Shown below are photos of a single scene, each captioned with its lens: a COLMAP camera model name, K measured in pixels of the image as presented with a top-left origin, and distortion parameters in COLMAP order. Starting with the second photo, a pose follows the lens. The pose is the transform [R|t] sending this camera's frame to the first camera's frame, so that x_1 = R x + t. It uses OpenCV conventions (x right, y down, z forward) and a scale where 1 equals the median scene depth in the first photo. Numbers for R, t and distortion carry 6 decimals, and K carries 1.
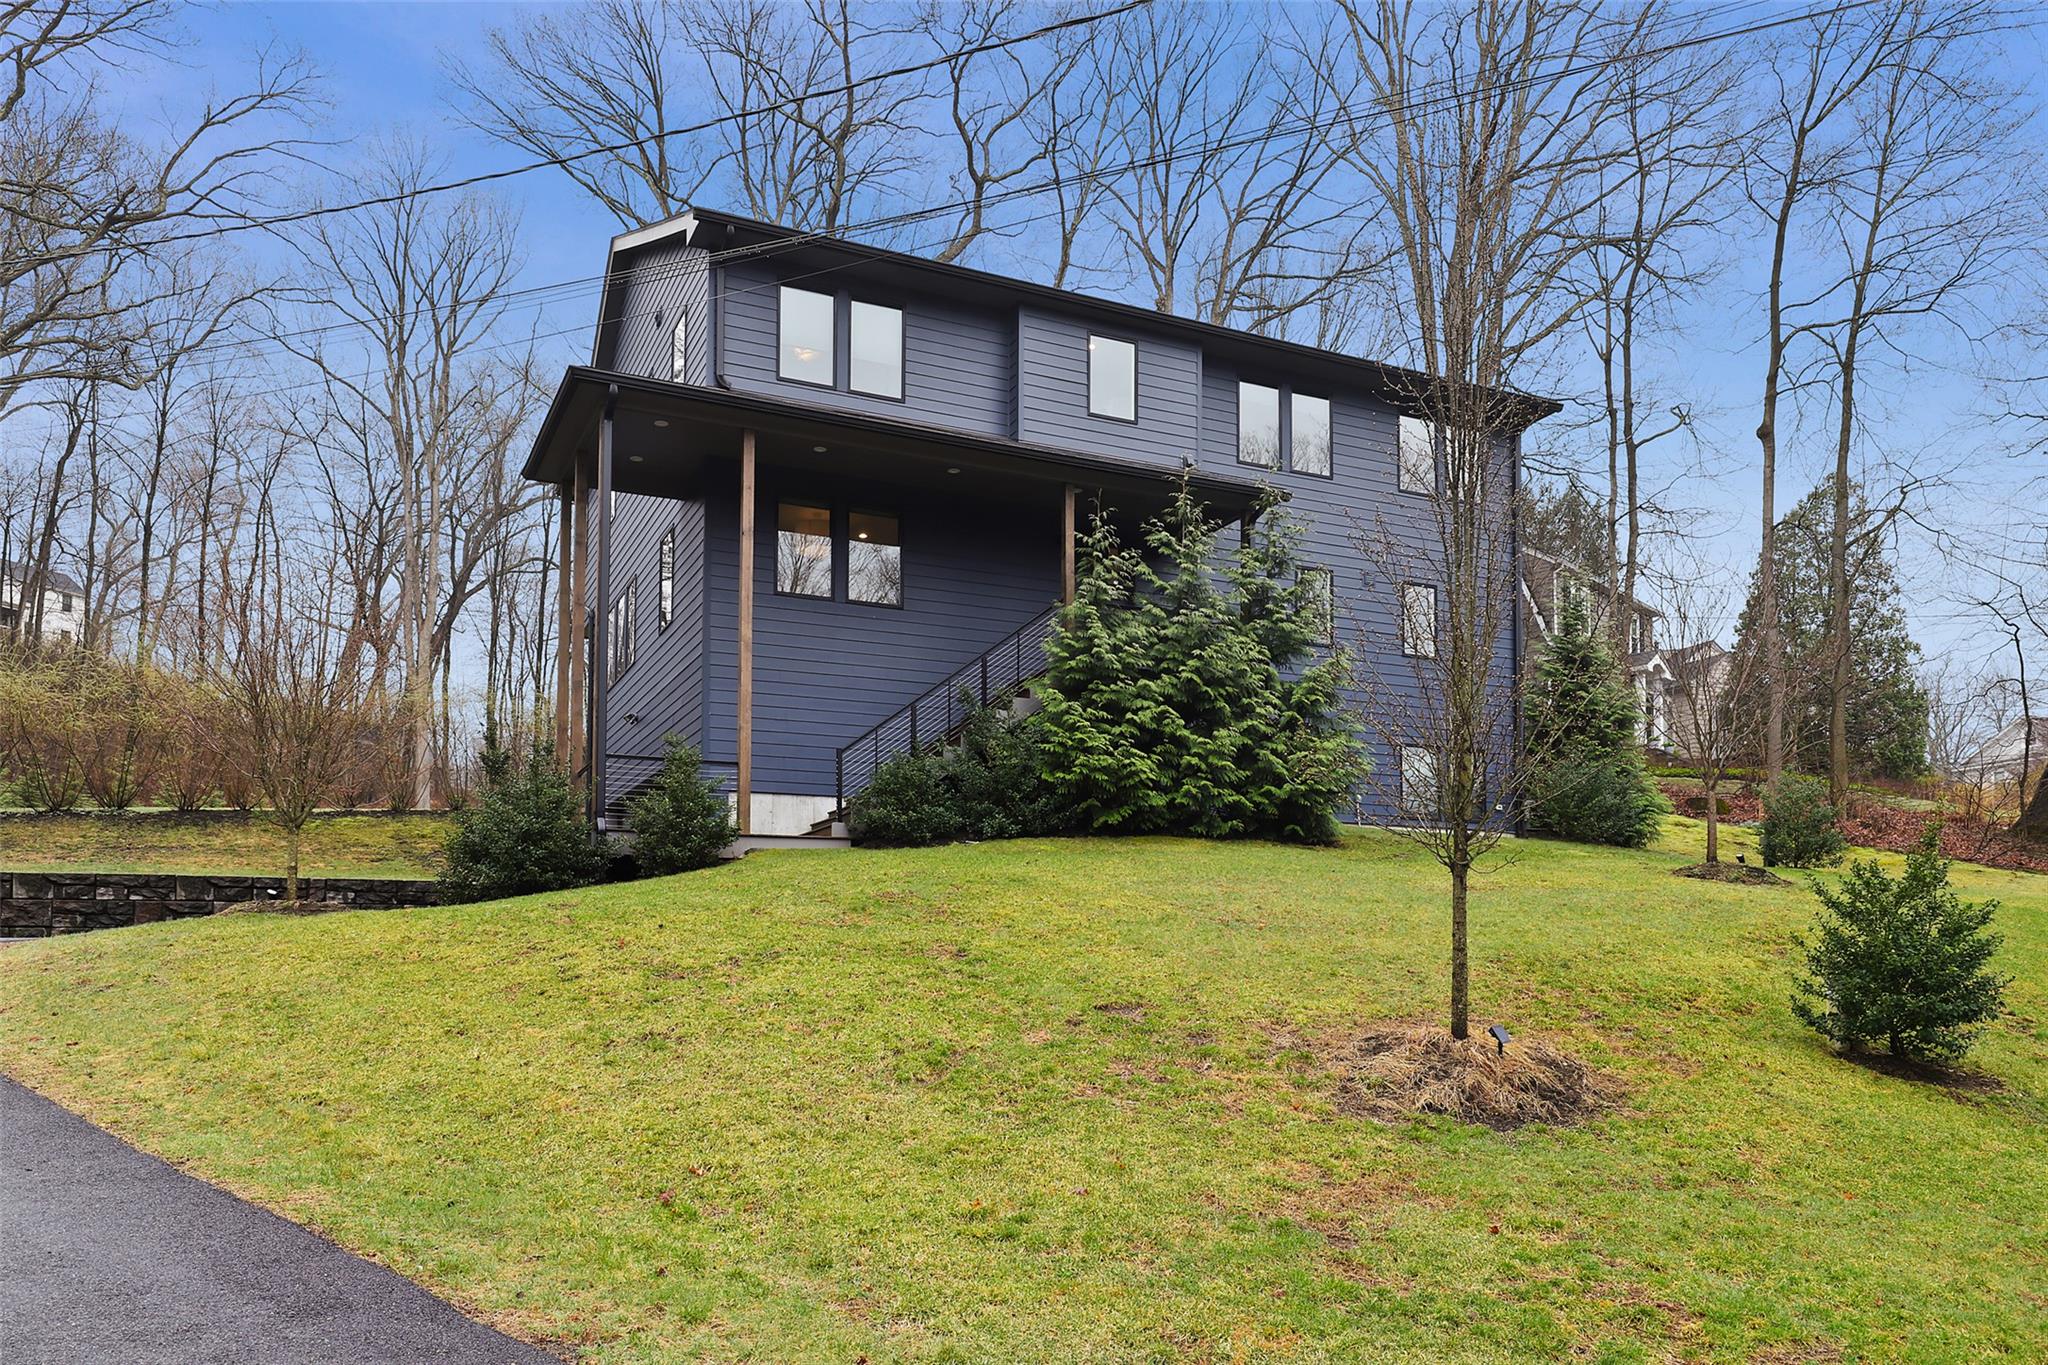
lens RADIAL K [[1426.6, 0, 1024.0], [0, 1426.6, 682.5], [0, 0, 1]] dist [0.000915, 0.000160]
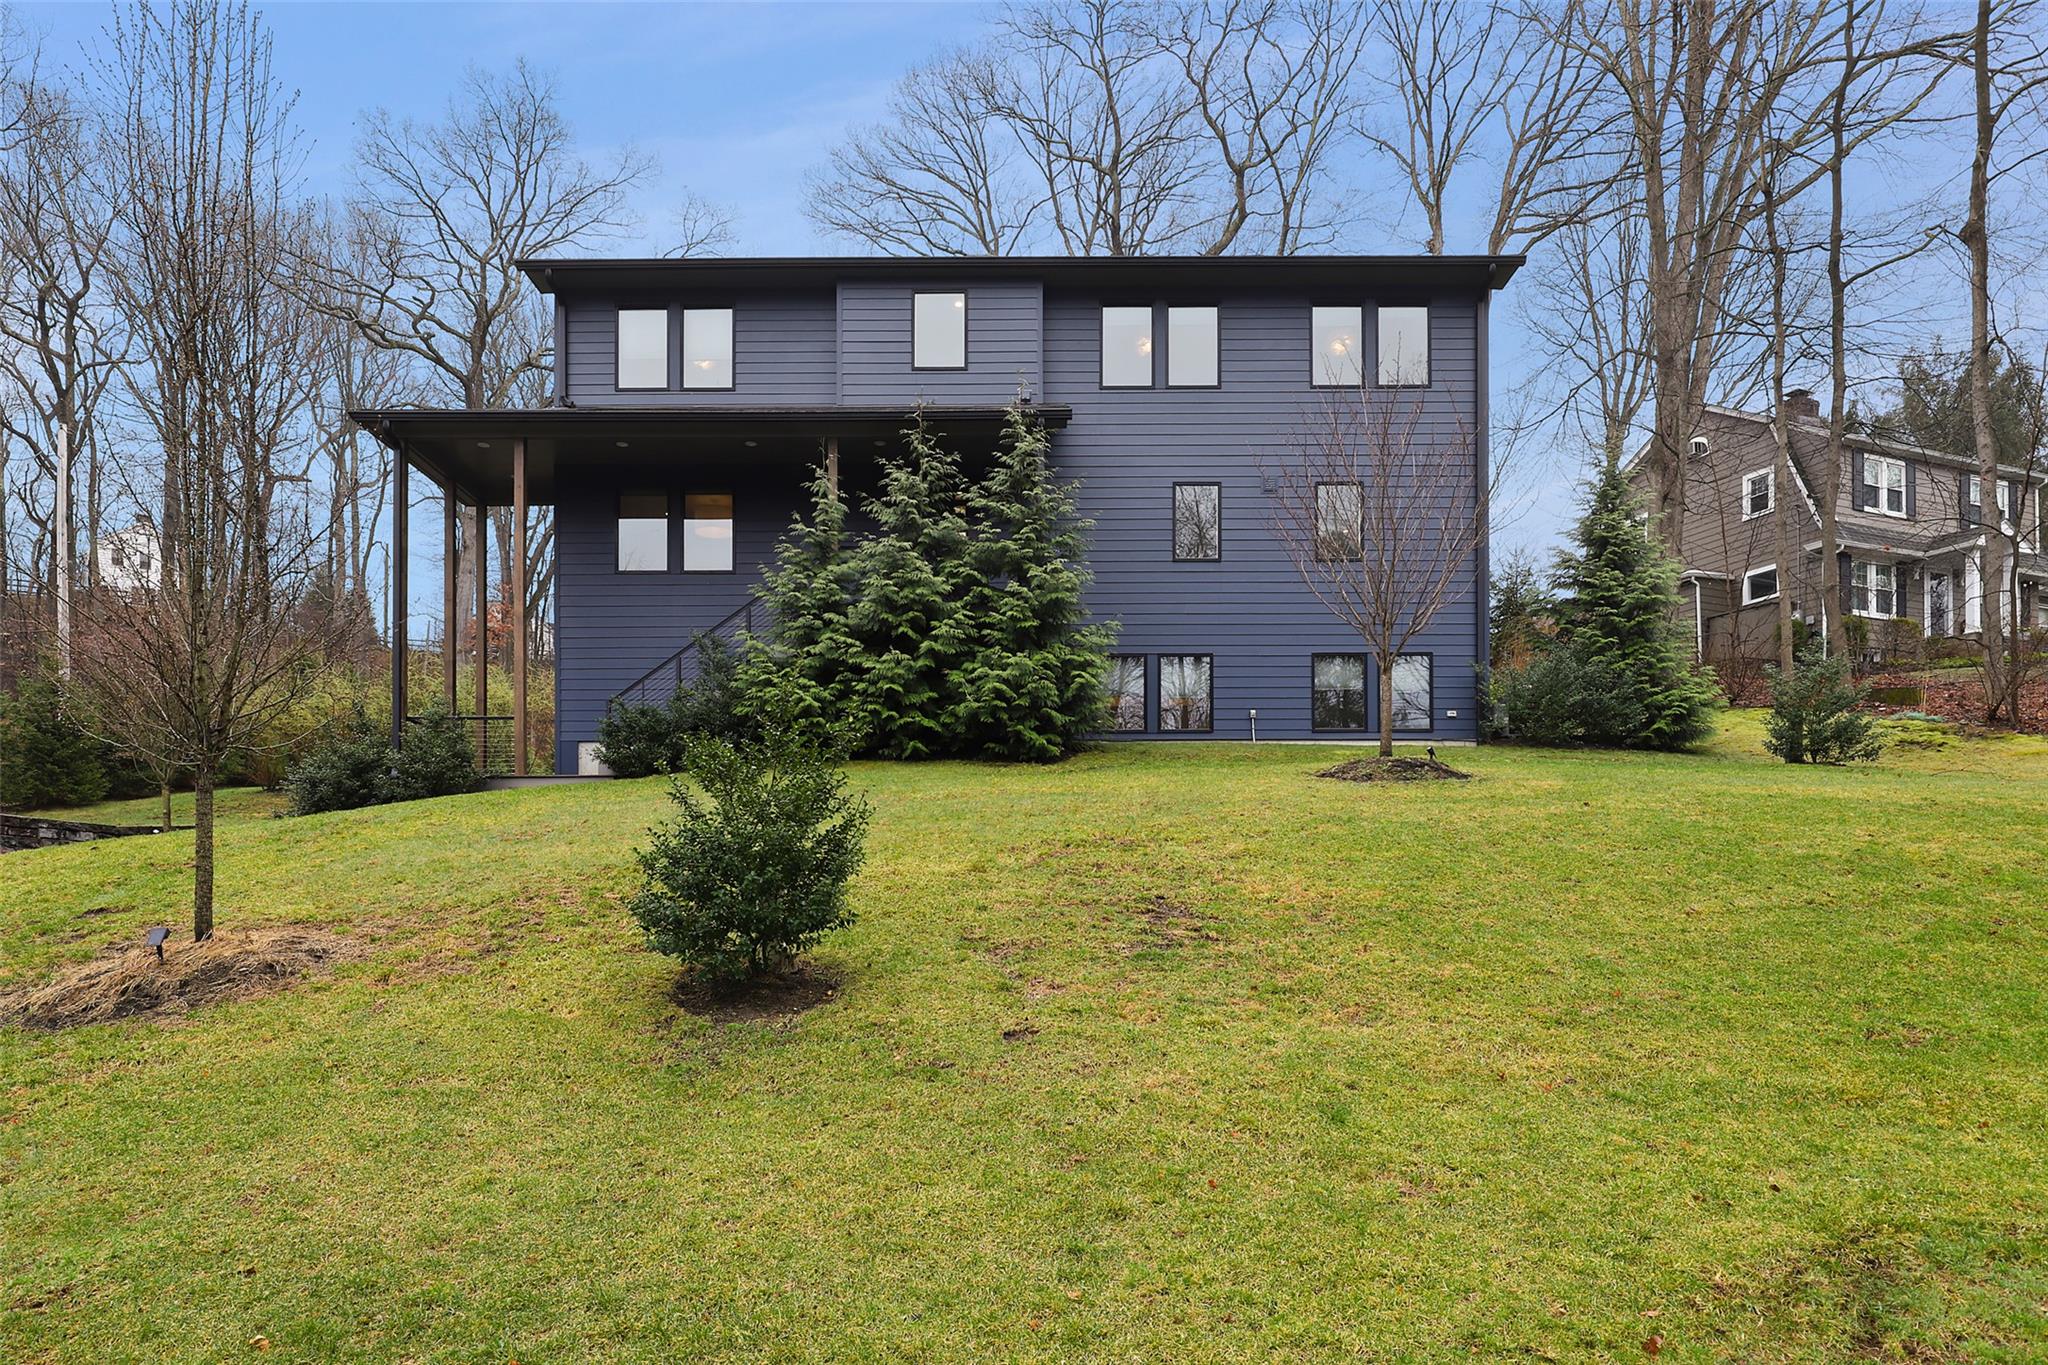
lens RADIAL K [[1211.1, 0, 1024.0], [0, 1211.1, 710.7], [0, 0, 1]] dist [-0.004293, -0.001278]
pose [[0.896333, -0.067455, -0.438221, 0.503881], [0.086351, 0.995992, 0.023309, 0.051311], [0.434892, -0.058733, 0.898565, 0.216681]]
